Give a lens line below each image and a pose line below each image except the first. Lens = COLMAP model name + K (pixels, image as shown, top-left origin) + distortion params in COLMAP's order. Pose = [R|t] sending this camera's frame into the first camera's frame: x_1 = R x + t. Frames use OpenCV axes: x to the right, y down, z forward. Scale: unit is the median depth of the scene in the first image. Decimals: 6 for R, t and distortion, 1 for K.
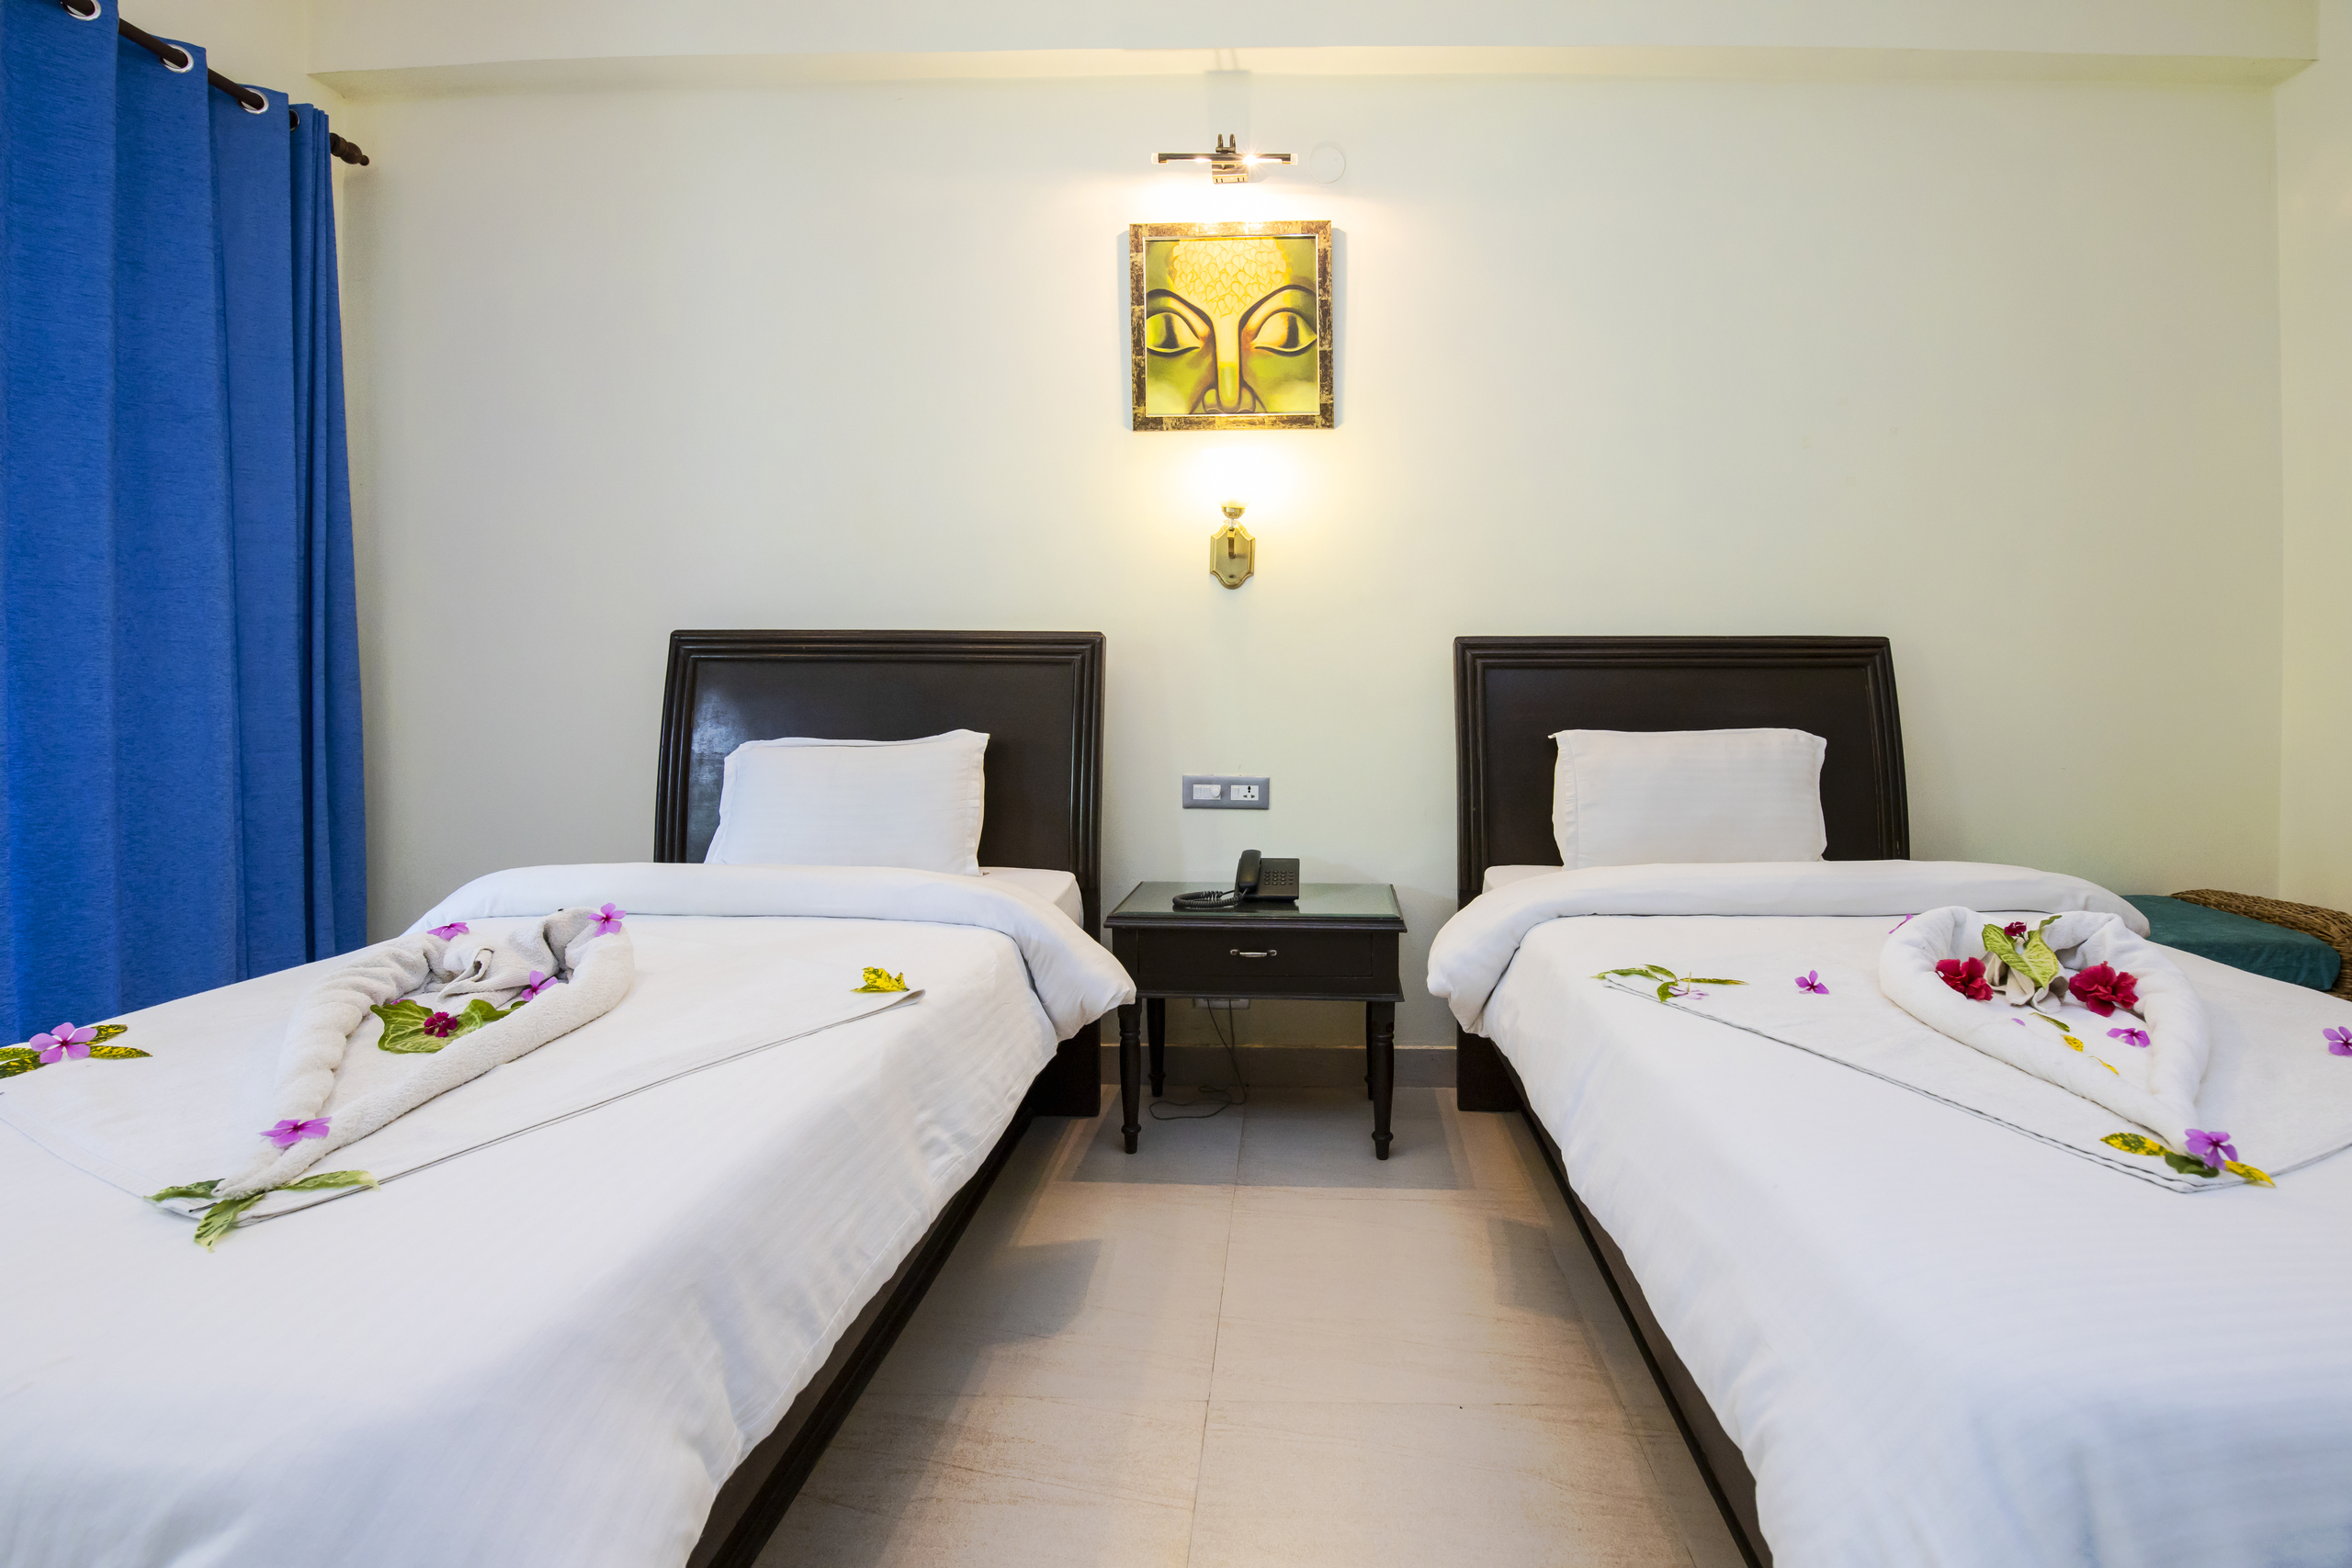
lens RADIAL K [[1050.5, 0, 1261.2], [0, 1050.5, 699.7], [0, 0, 1]] dist [-0.020950, -0.001133]
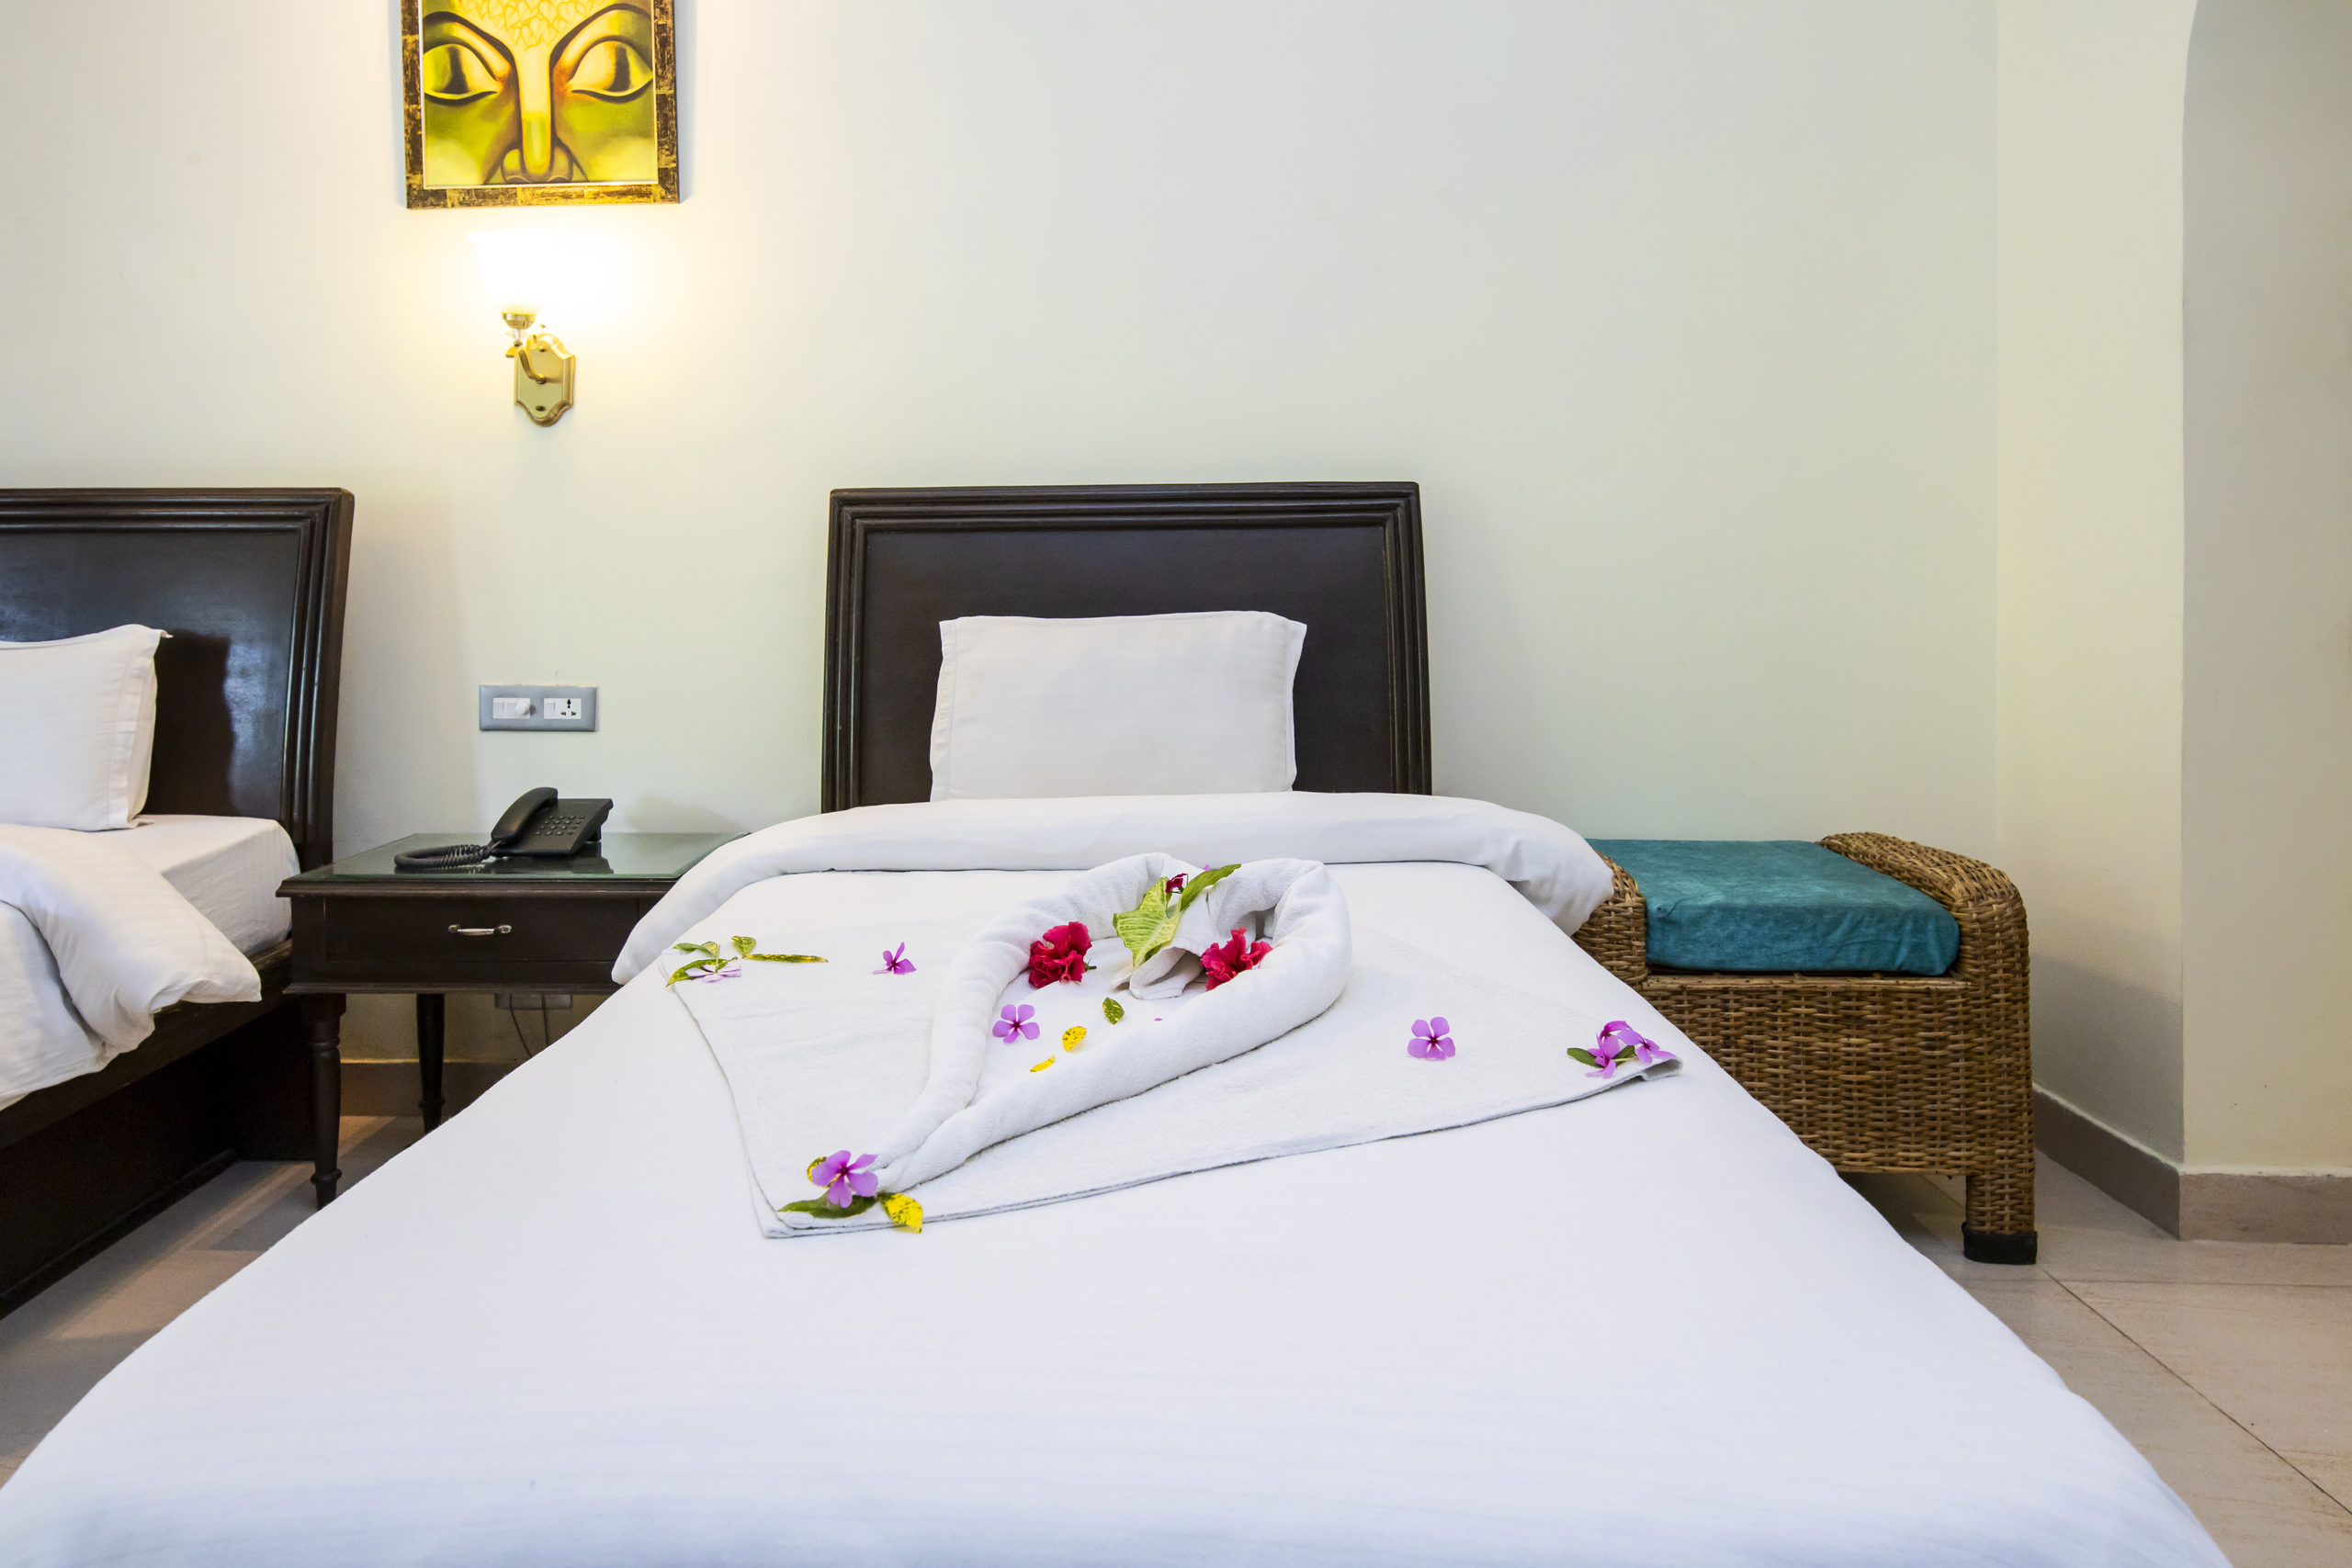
lens RADIAL K [[1499.4, 0, 1088.9], [0, 1499.4, 563.3], [0, 0, 1]] dist [-0.002050, -0.001847]
pose [[0.999939, -0.010740, -0.002410, 0.351485], [0.010714, 0.999889, -0.010356, 0.003661], [0.002521, 0.010329, 0.999943, -0.028296]]
